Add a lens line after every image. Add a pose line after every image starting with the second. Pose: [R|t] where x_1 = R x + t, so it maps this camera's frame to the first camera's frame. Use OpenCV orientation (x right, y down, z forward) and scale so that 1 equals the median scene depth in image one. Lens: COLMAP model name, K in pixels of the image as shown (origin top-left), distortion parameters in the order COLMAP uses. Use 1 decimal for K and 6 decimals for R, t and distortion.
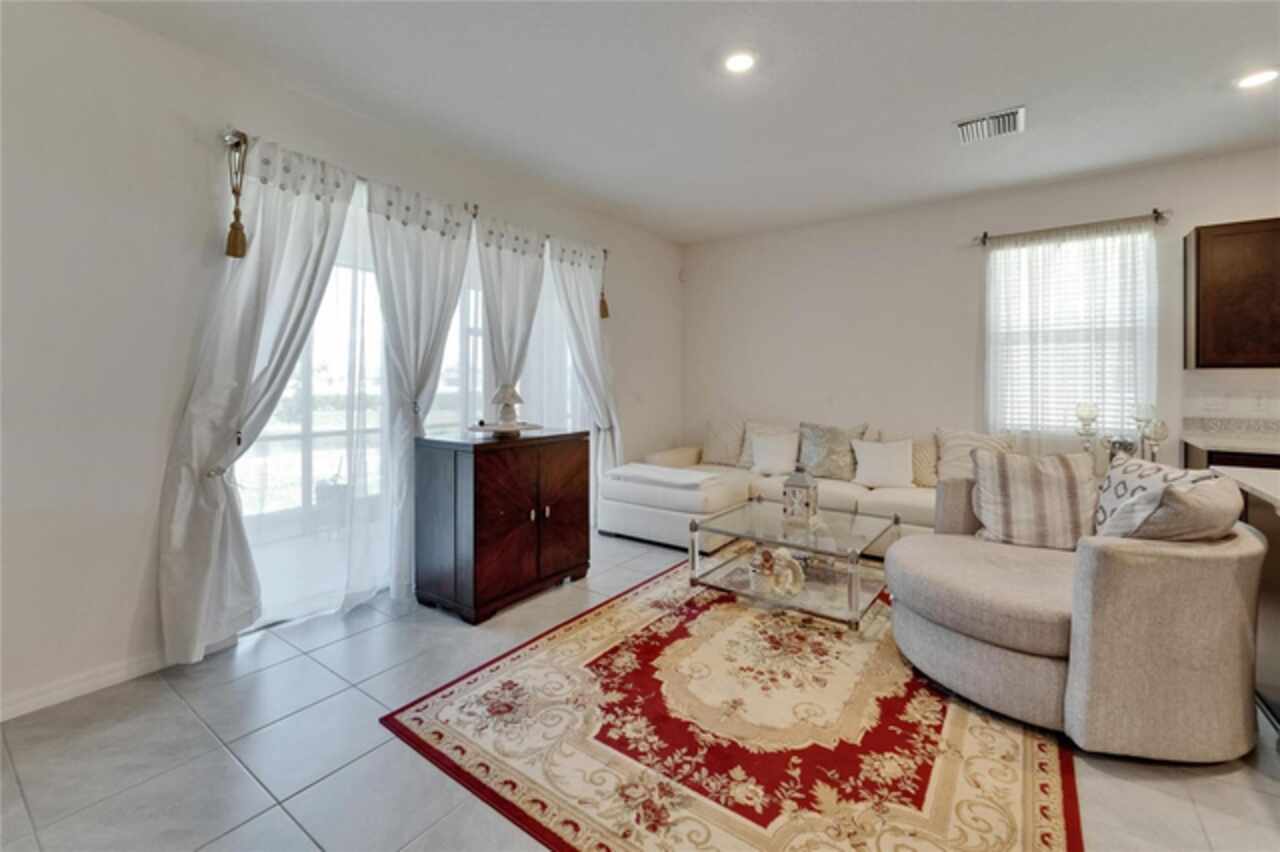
lens RADIAL K [[533.9, 0, 641.1], [0, 533.9, 372.9], [0, 0, 1]] dist [0.000693, -0.000301]
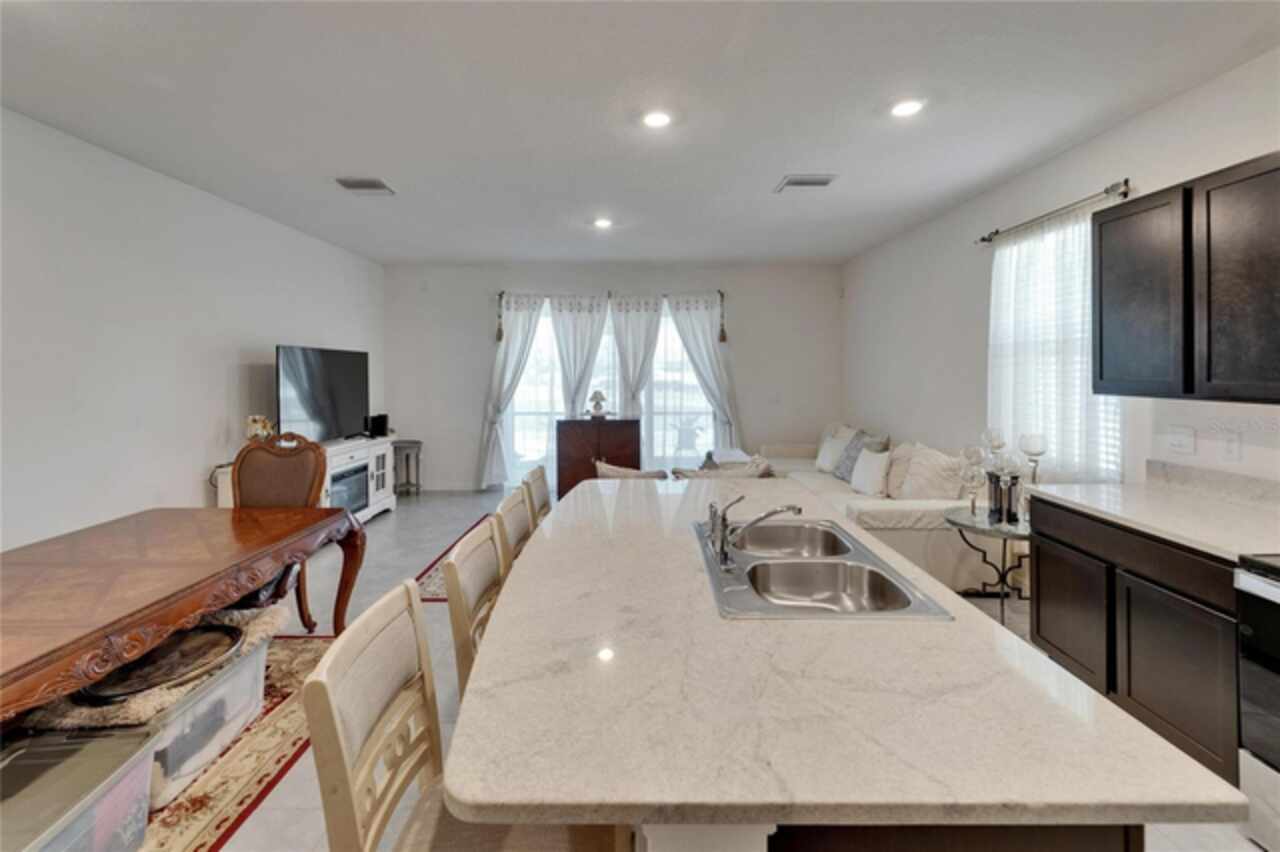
lens RADIAL K [[533.9, 0, 638.1], [0, 533.9, 373.5], [0, 0, 1]] dist [0.000693, -0.000301]
pose [[0.578024, -0.000649, -0.816019, 1.312827], [0.014387, 0.999852, 0.009396, -0.054748], [0.815893, -0.017172, 0.577948, 0.025967]]
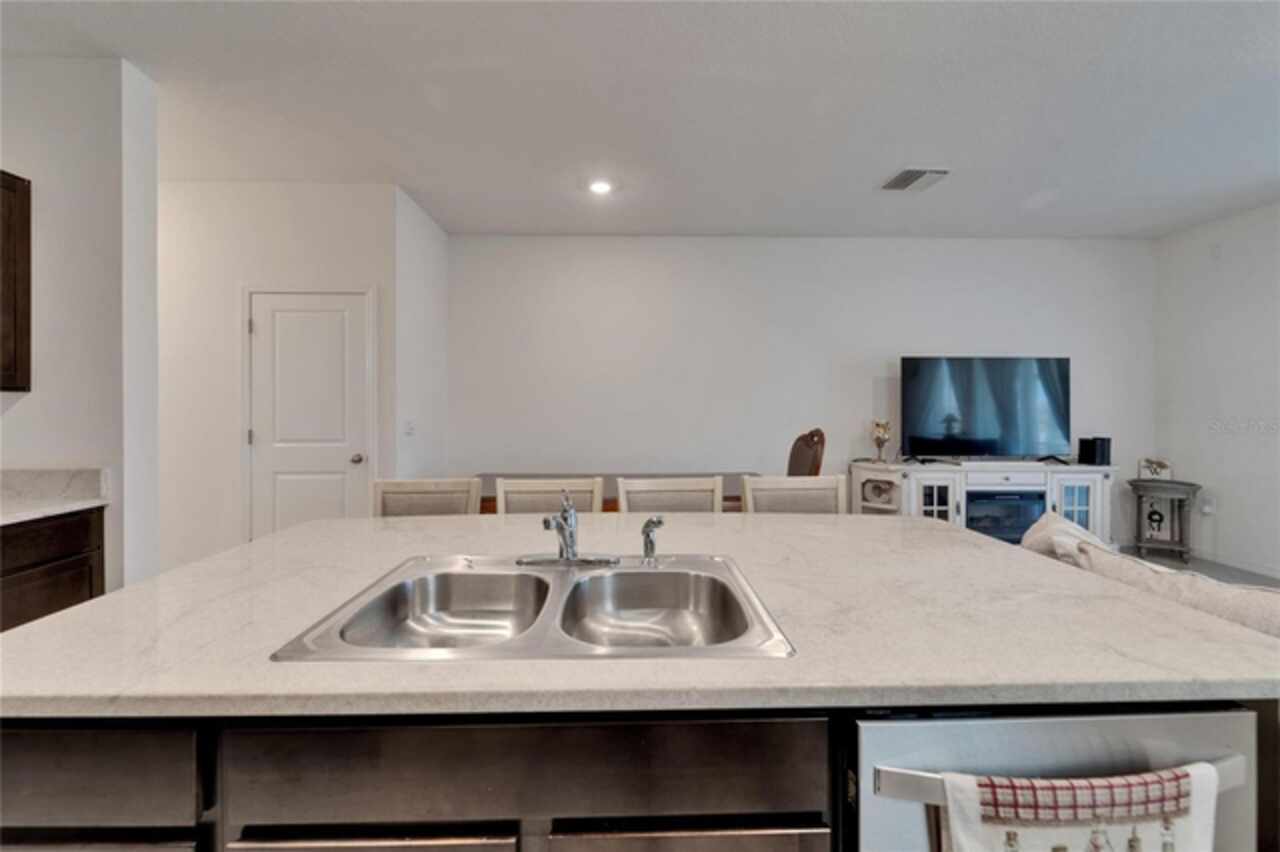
lens RADIAL K [[533.9, 0, 648.7], [0, 533.9, 404.9], [0, 0, 1]] dist [0.000693, -0.000301]
pose [[-0.793537, -0.003020, -0.608515, 1.132006], [0.003307, 0.999952, -0.009275, 0.009810], [0.608513, -0.009373, -0.793488, 0.718825]]
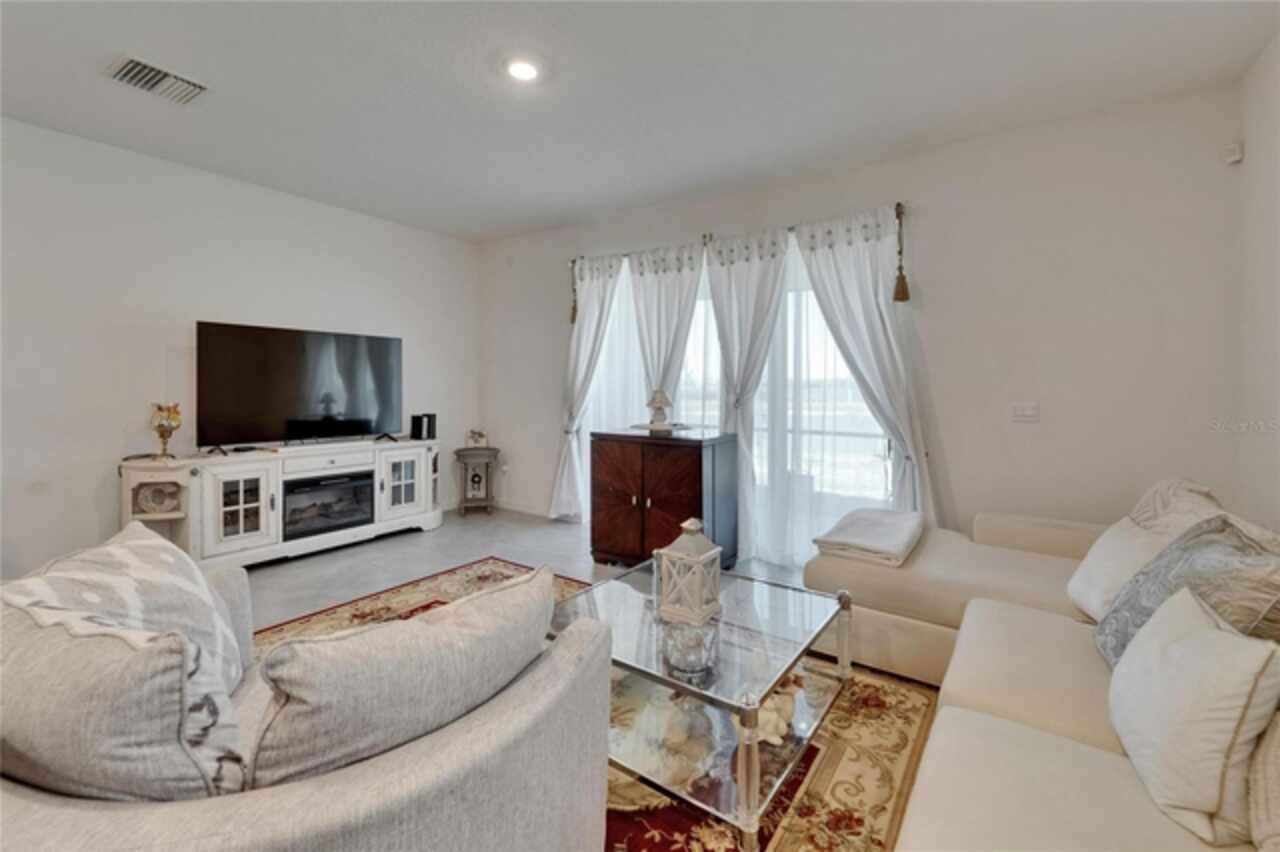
lens RADIAL K [[533.9, 0, 651.3], [0, 533.9, 386.0], [0, 0, 1]] dist [0.000693, -0.000301]
pose [[0.028961, -0.002661, -0.999577, 0.891050], [0.005058, 0.999984, -0.002515, 0.013736], [0.999568, -0.004983, 0.028974, 0.907518]]
